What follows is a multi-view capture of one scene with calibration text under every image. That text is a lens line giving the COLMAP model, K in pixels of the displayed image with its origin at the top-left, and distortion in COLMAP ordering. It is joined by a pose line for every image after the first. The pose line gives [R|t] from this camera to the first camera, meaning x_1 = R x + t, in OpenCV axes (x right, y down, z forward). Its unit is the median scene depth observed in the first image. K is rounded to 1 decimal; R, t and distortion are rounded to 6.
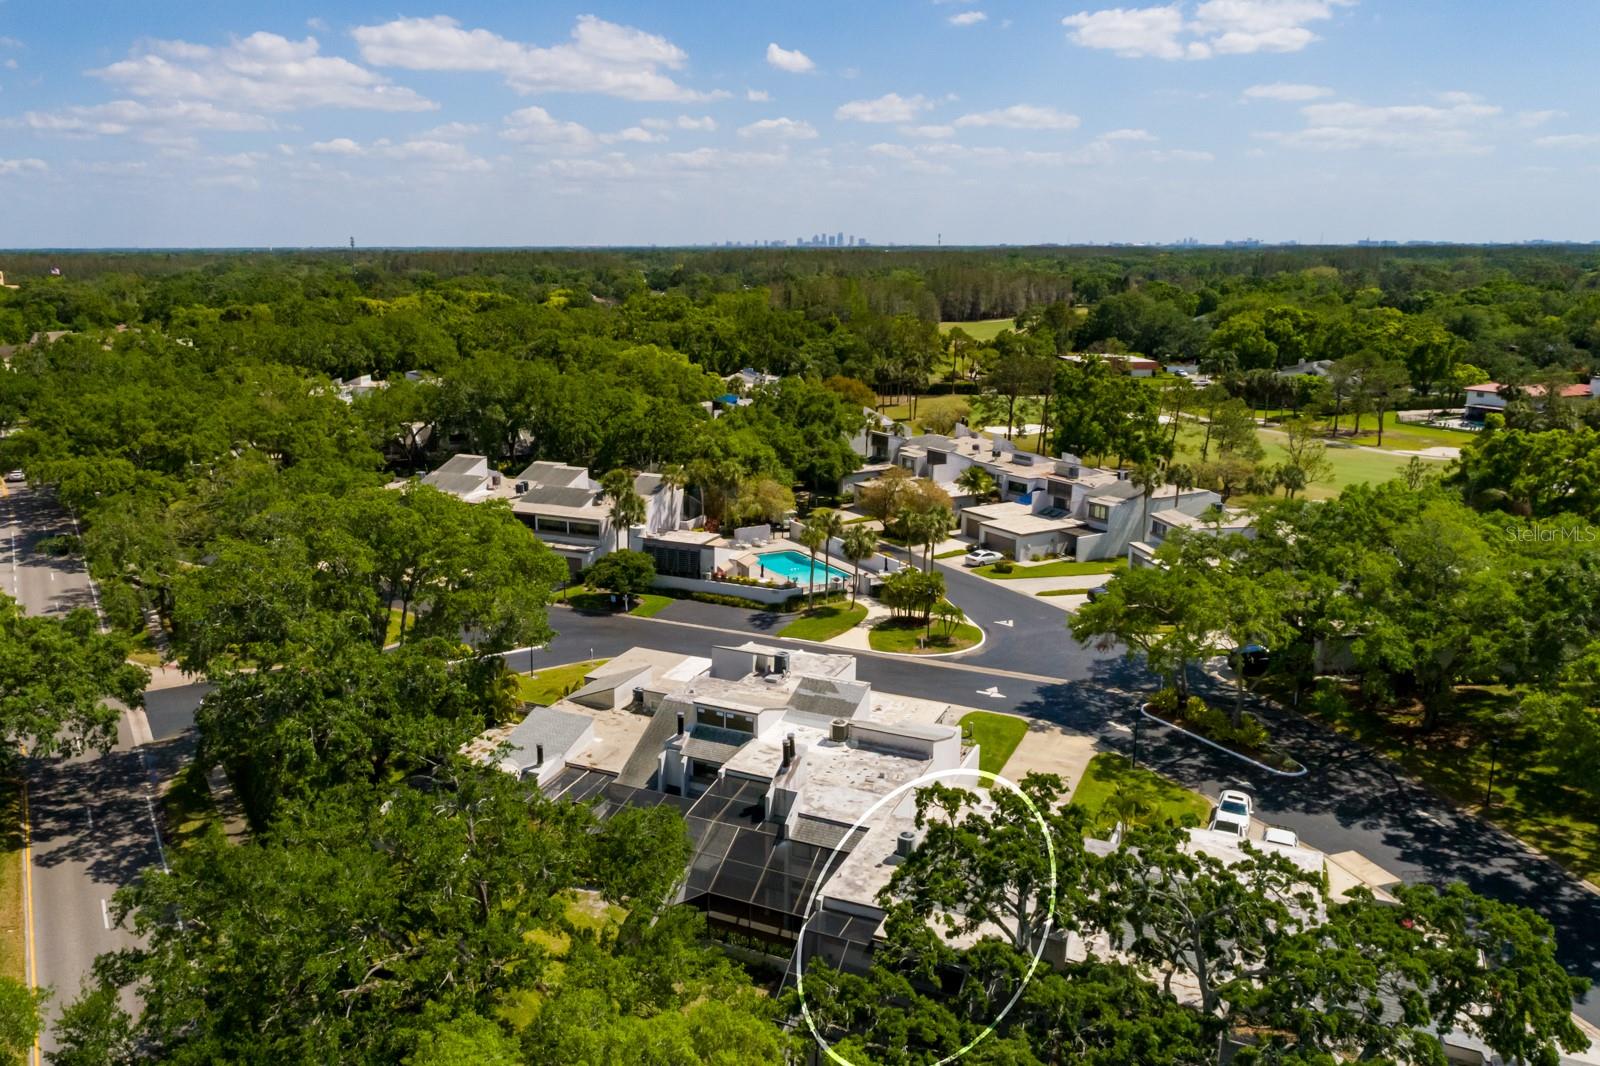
lens RADIAL K [[1246.4, 0, 692.3], [0, 1246.4, 528.0], [0, 0, 1]] dist [0.002171, 0.009911]
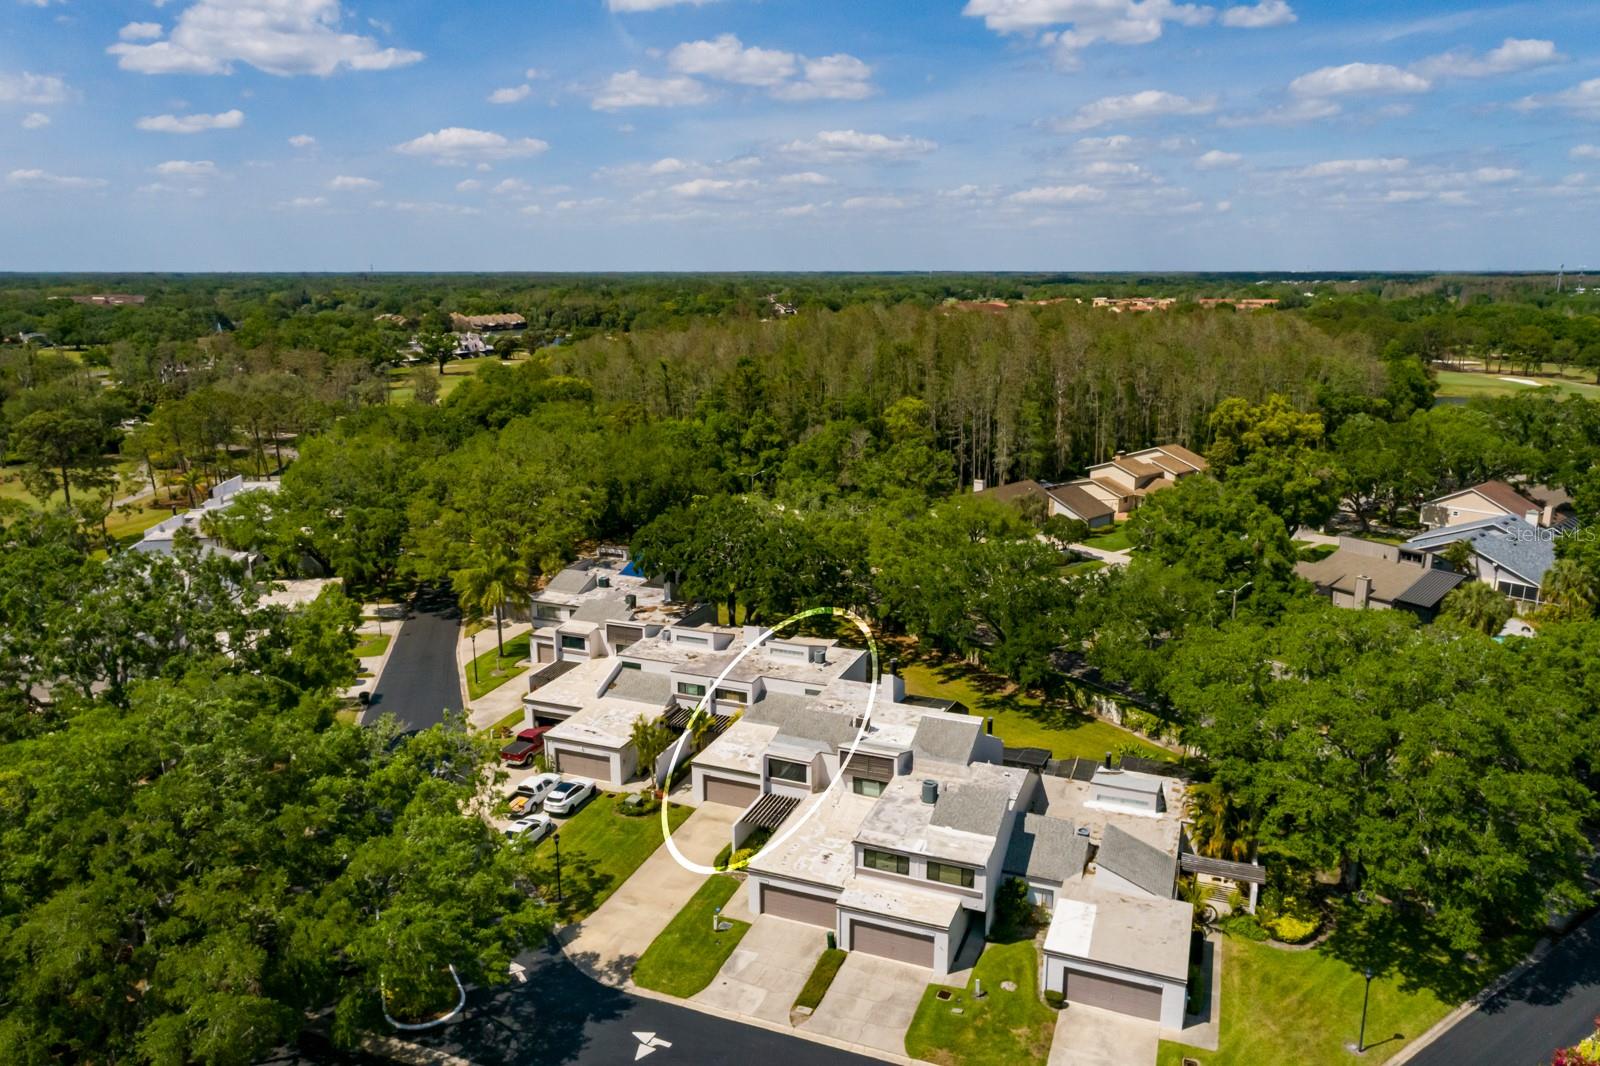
lens RADIAL K [[1109.1, 0, 799.9], [0, 1109.1, 525.3], [0, 0, 1]] dist [-0.012574, 0.028372]
pose [[-0.995622, 0.023140, -0.090561, 0.164933], [-0.018692, 0.900011, 0.435467, -0.301277], [0.091583, 0.435253, -0.895638, 1.130787]]
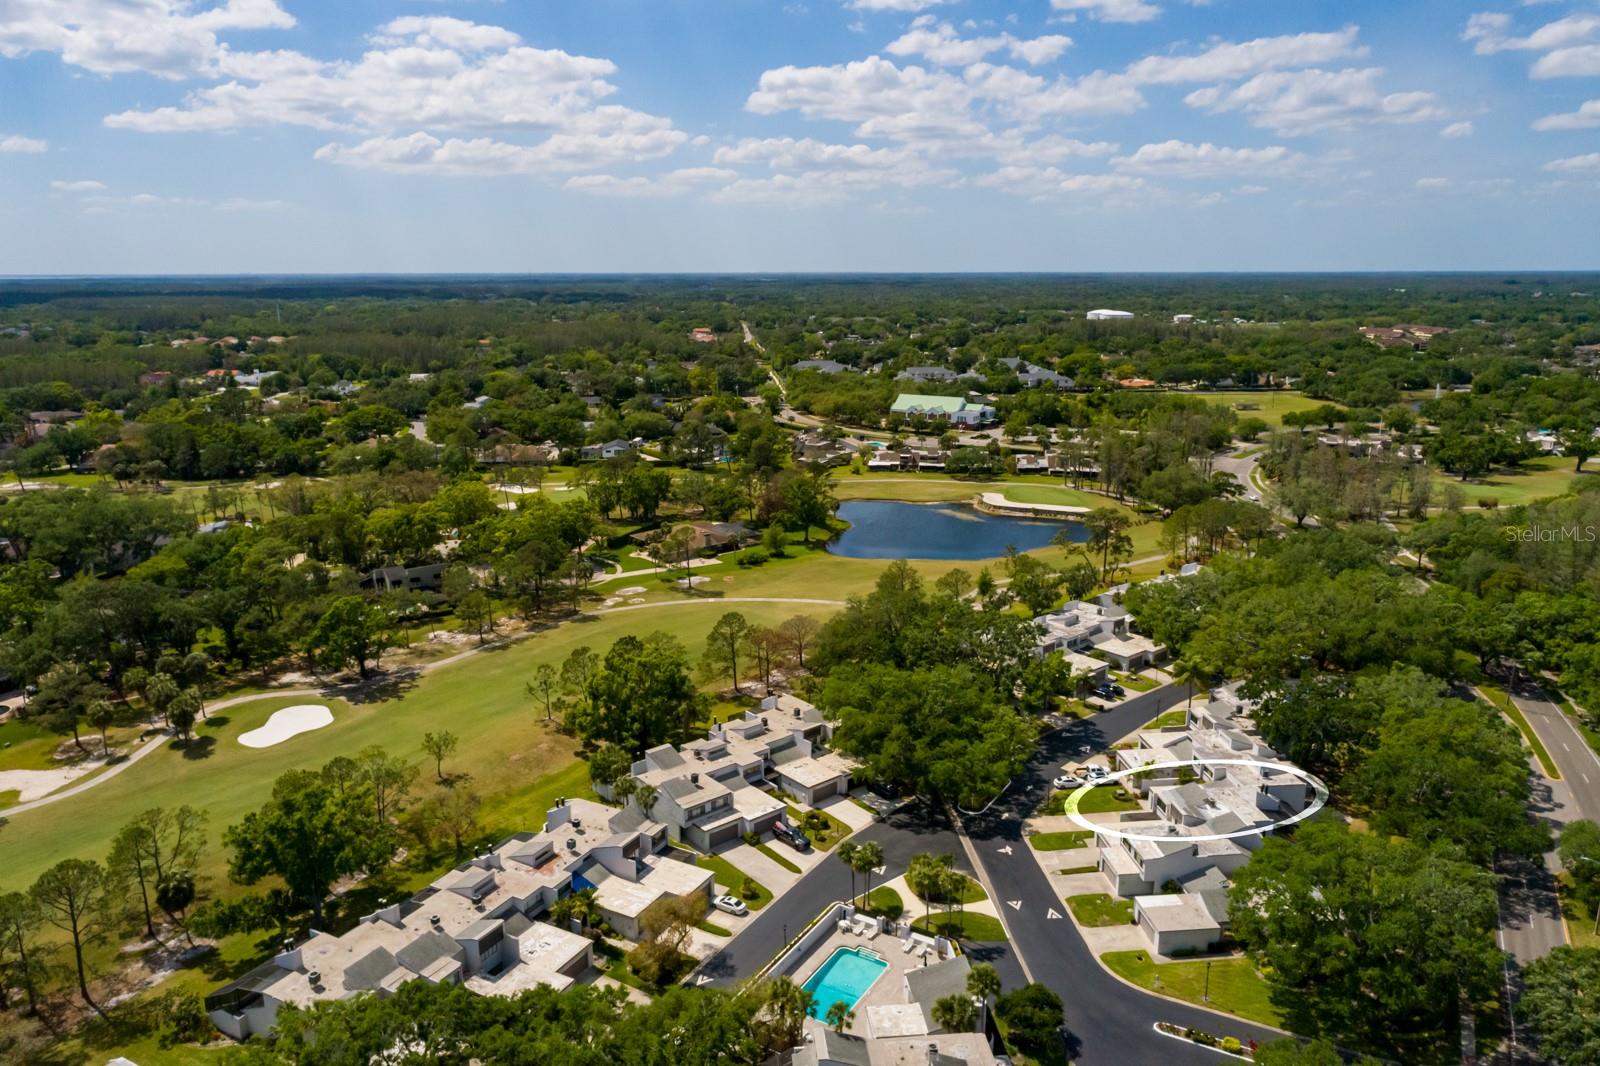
lens RADIAL K [[1098.9, 0, 804.6], [0, 1098.9, 565.7], [0, 0, 1]] dist [0.004537, 0.005653]
pose [[-0.542095, -0.216253, 0.812014, -0.644542], [0.192006, 0.908880, 0.370232, -0.709714], [-0.818087, 0.356612, -0.451178, 1.444823]]
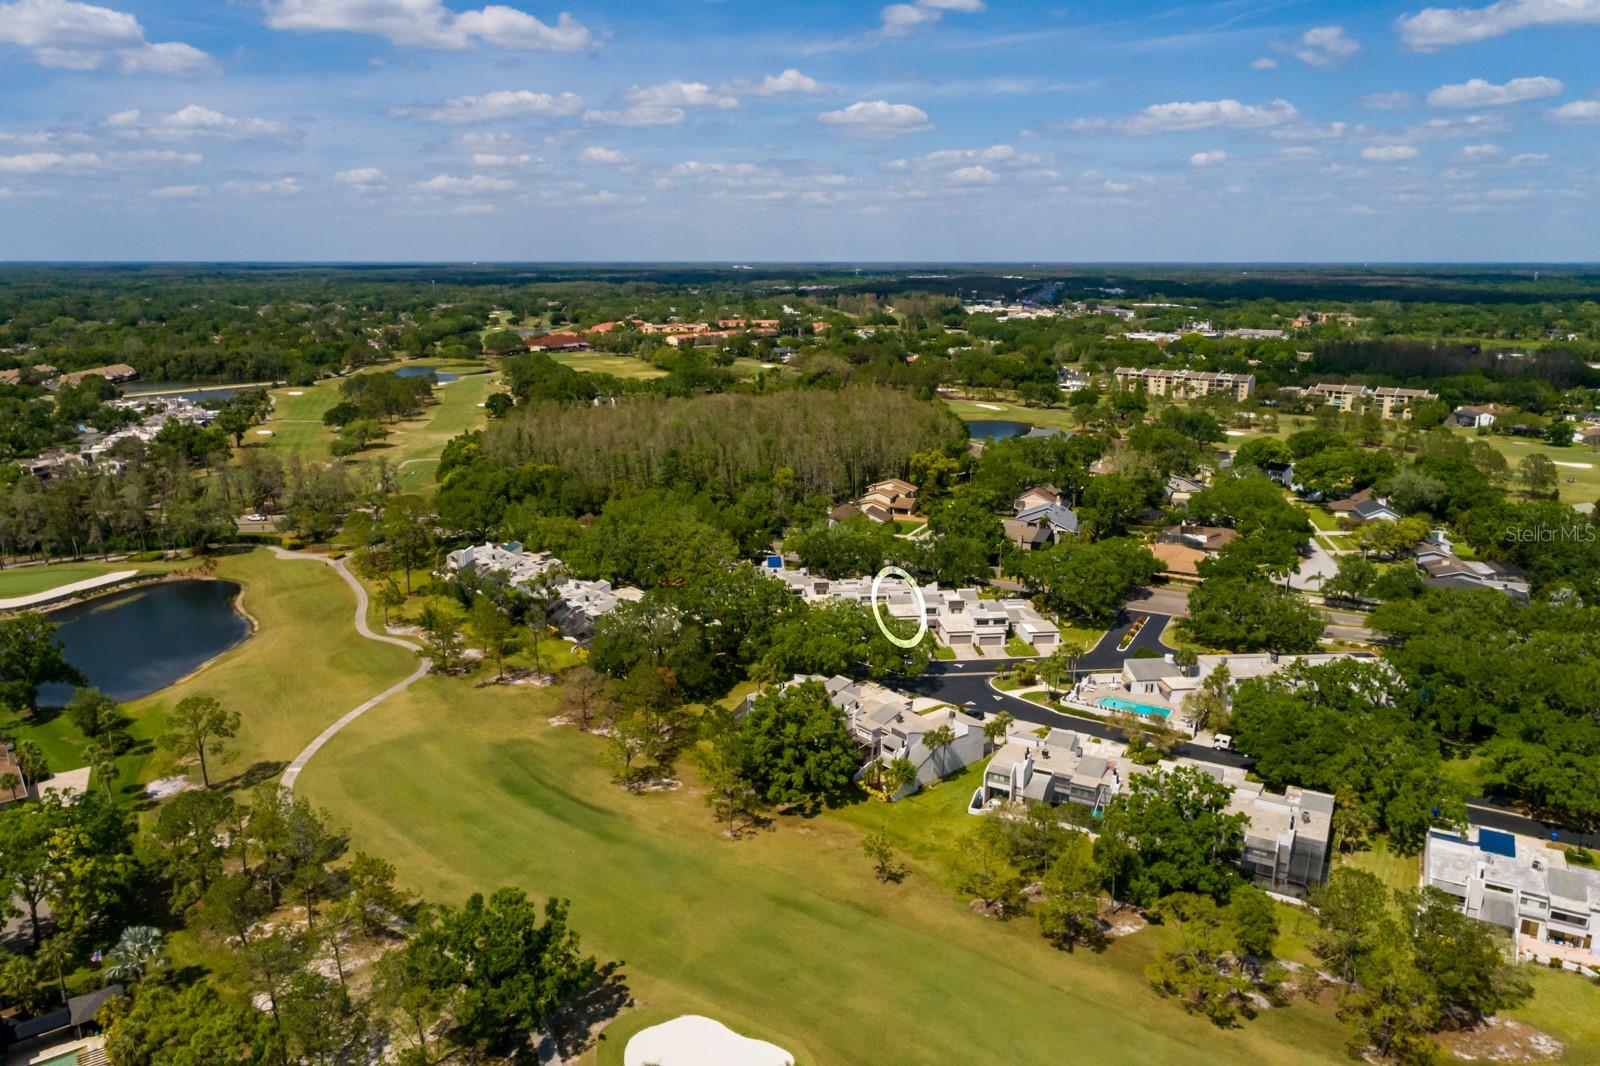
lens RADIAL K [[1117.2, 0, 800.0], [0, 1117.2, 533.0], [0, 0, 1]] dist [-0.000283, 0.009005]
pose [[-0.840528, 0.130011, -0.525938, 1.440517], [-0.121720, 0.900643, 0.417164, -0.896970], [0.527918, 0.414655, -0.741191, 2.017776]]
